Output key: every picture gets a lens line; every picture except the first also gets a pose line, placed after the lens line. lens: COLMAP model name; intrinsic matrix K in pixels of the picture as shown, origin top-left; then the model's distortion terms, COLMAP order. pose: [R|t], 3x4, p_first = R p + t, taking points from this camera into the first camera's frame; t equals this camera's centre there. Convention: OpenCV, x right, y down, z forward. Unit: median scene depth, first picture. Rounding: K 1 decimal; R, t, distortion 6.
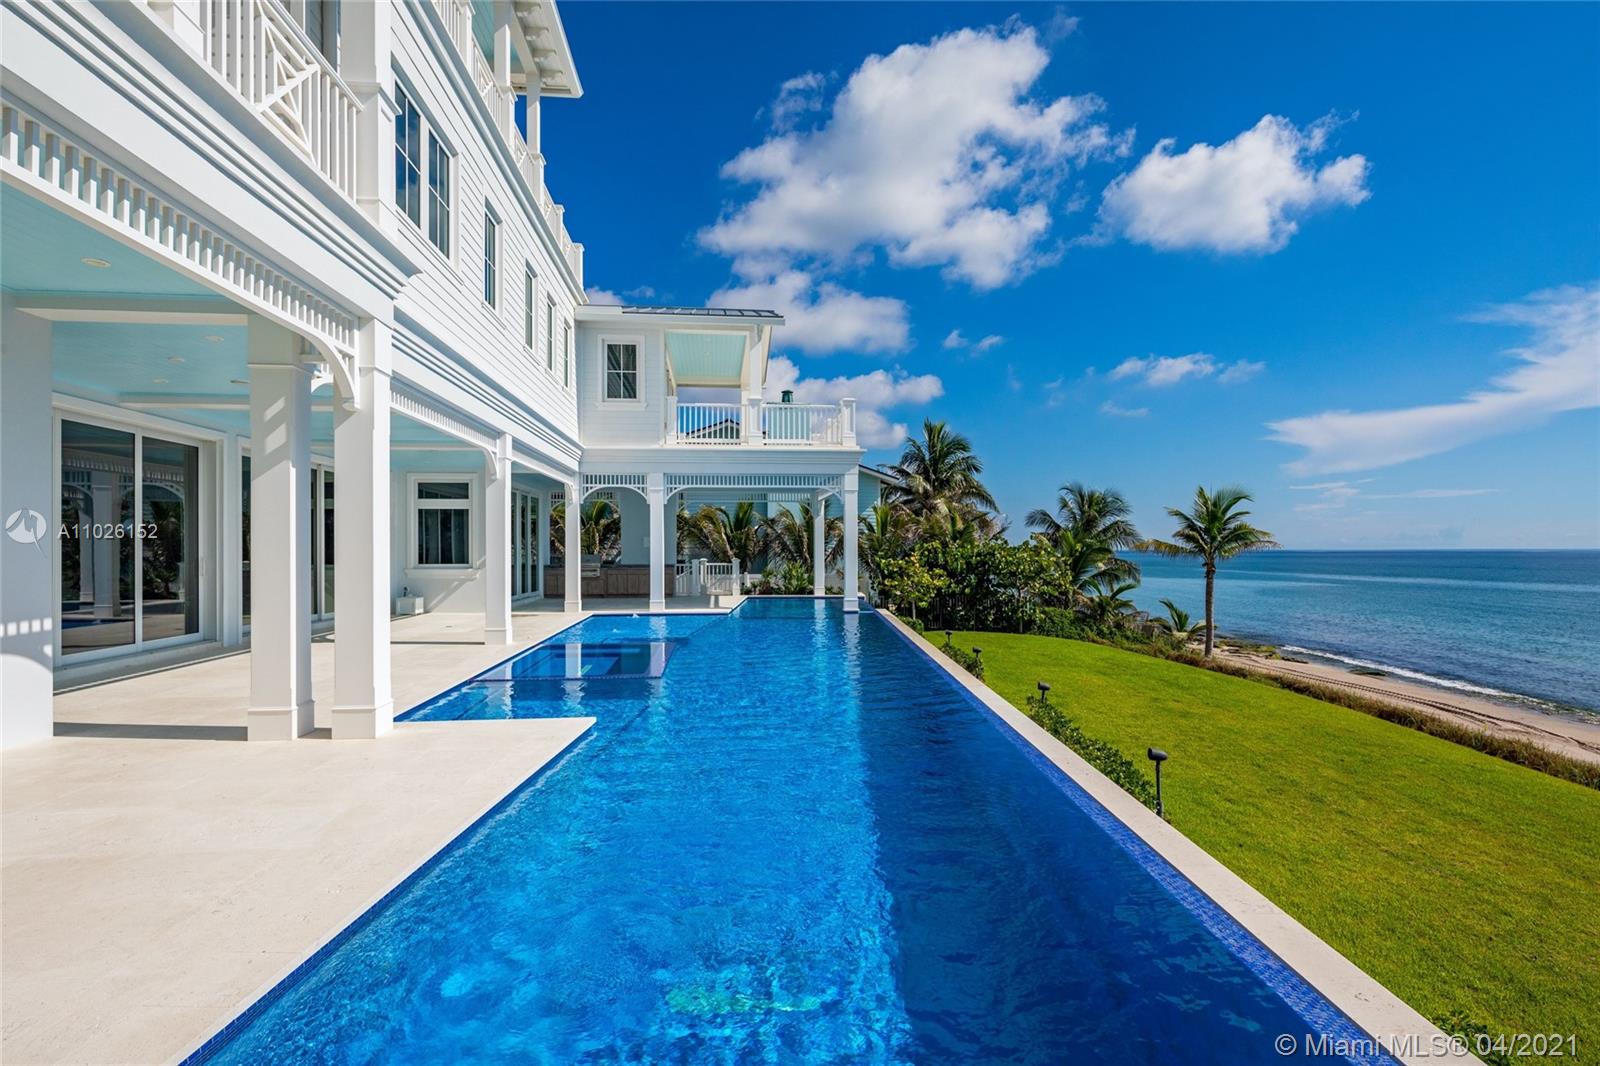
lens RADIAL K [[770.2, 0, 795.9], [0, 770.2, 545.4], [0, 0, 1]] dist [0.013477, 0.001097]
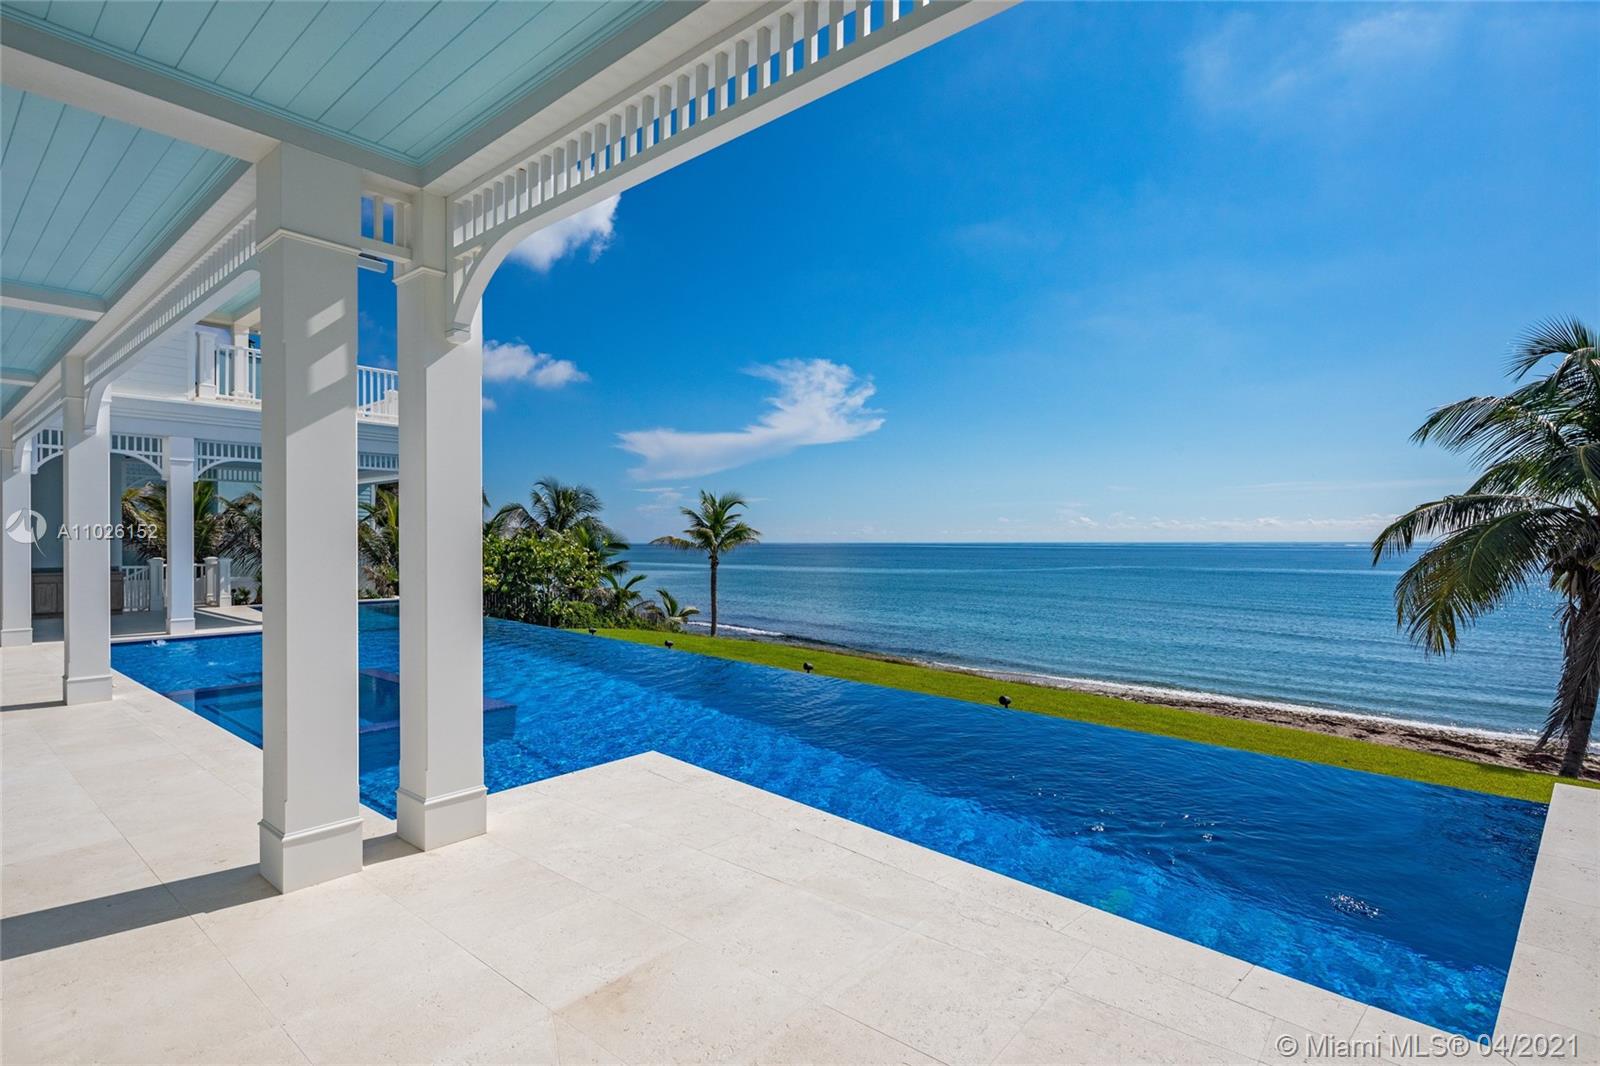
lens RADIAL K [[770.2, 0, 787.8], [0, 770.2, 519.9], [0, 0, 1]] dist [0.013477, 0.001097]
pose [[0.721000, 0.021508, 0.692601, -0.188650], [-0.004680, 0.999647, -0.026171, -0.001536], [-0.692919, 0.015627, 0.720846, 0.075028]]
